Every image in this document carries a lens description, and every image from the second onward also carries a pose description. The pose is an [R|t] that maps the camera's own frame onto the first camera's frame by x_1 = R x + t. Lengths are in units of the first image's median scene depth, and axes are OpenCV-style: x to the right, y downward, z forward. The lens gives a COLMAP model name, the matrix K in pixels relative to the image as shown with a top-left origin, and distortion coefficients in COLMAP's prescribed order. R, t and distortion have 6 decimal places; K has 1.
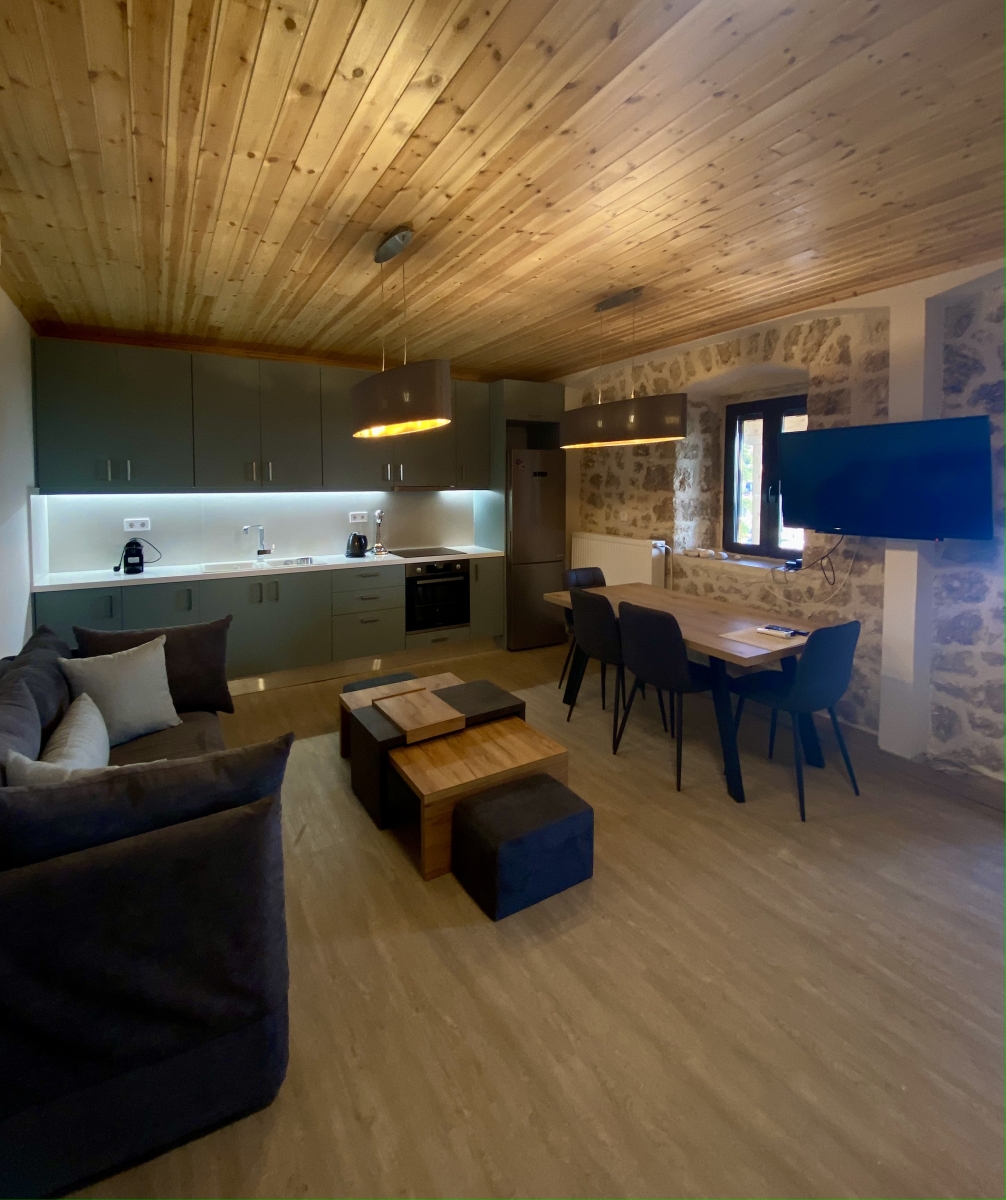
lens RADIAL K [[561.9, 0, 486.4], [0, 561.9, 503.0], [0, 0, 1]] dist [0.027675, -0.025239]
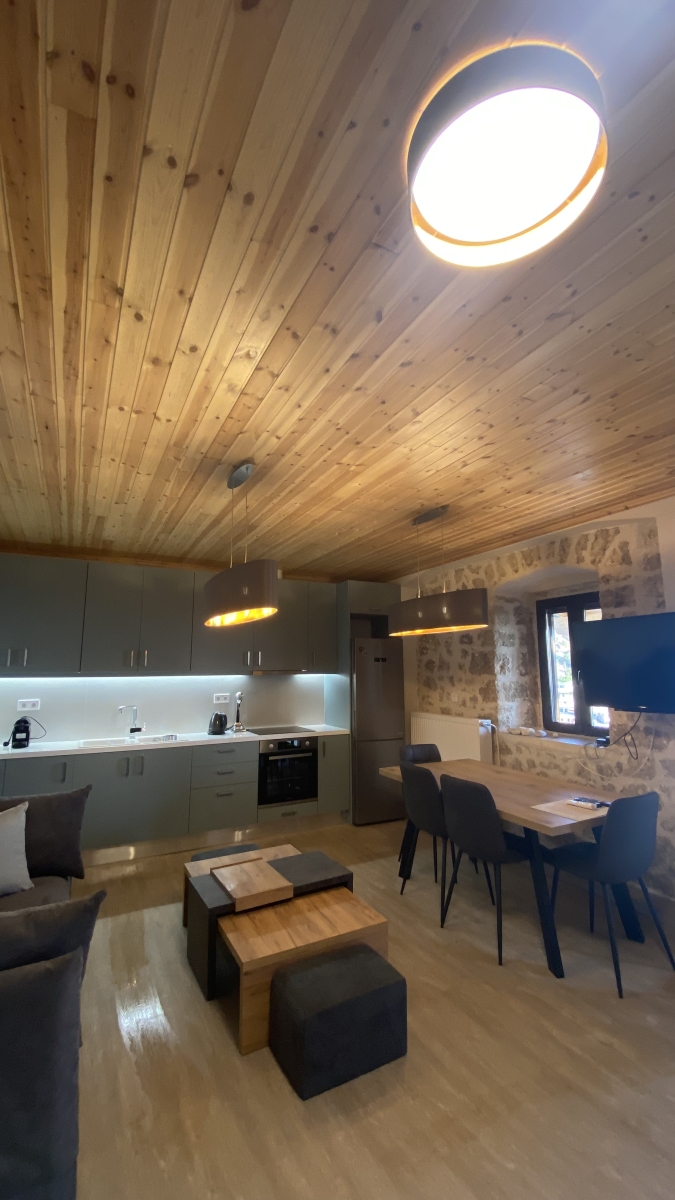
lens RADIAL K [[483.4, 0, 340.3], [0, 483.4, 598.9], [0, 0, 1]] dist [0.025675, -0.026191]
pose [[0.999559, -0.006423, -0.028992, 0.070341], [0.000897, 0.982409, -0.186742, 0.015378], [0.029681, 0.186633, 0.981981, -0.003032]]
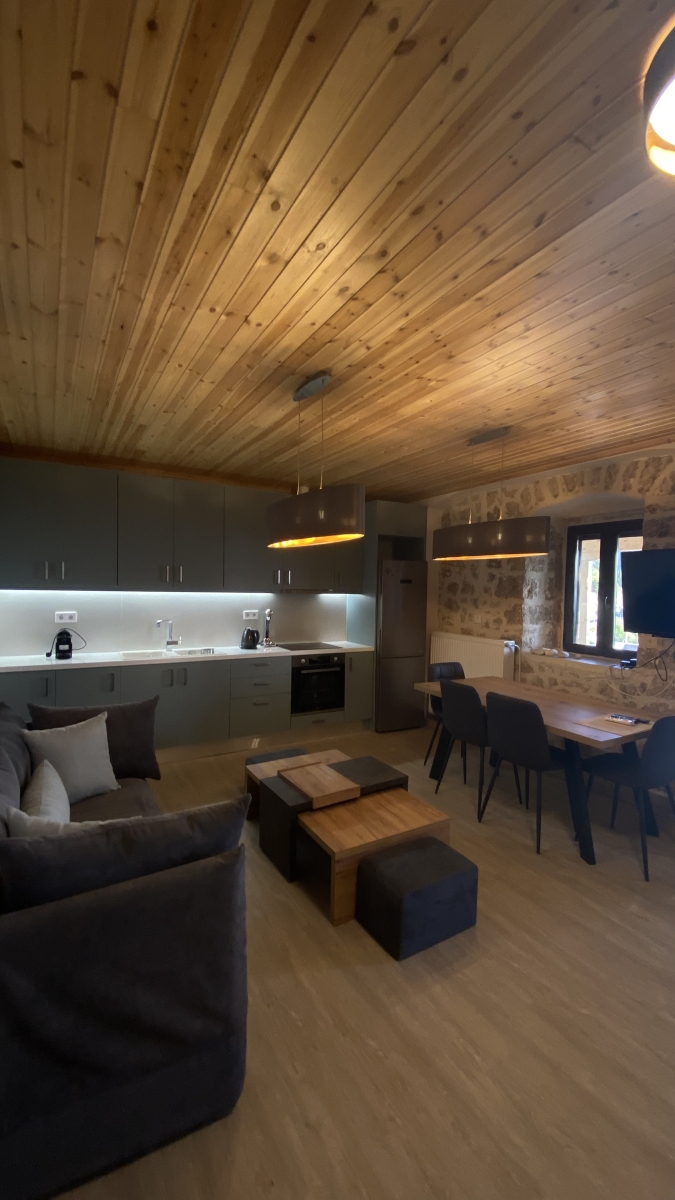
lens RADIAL K [[484.4, 0, 340.3], [0, 484.4, 599.1], [0, 0, 1]] dist [0.027966, -0.025075]
pose [[0.999709, 0.022047, 0.009833, -0.084851], [-0.021921, 0.999678, -0.012764, 0.001463], [-0.010111, 0.012545, 0.999870, -0.014813]]
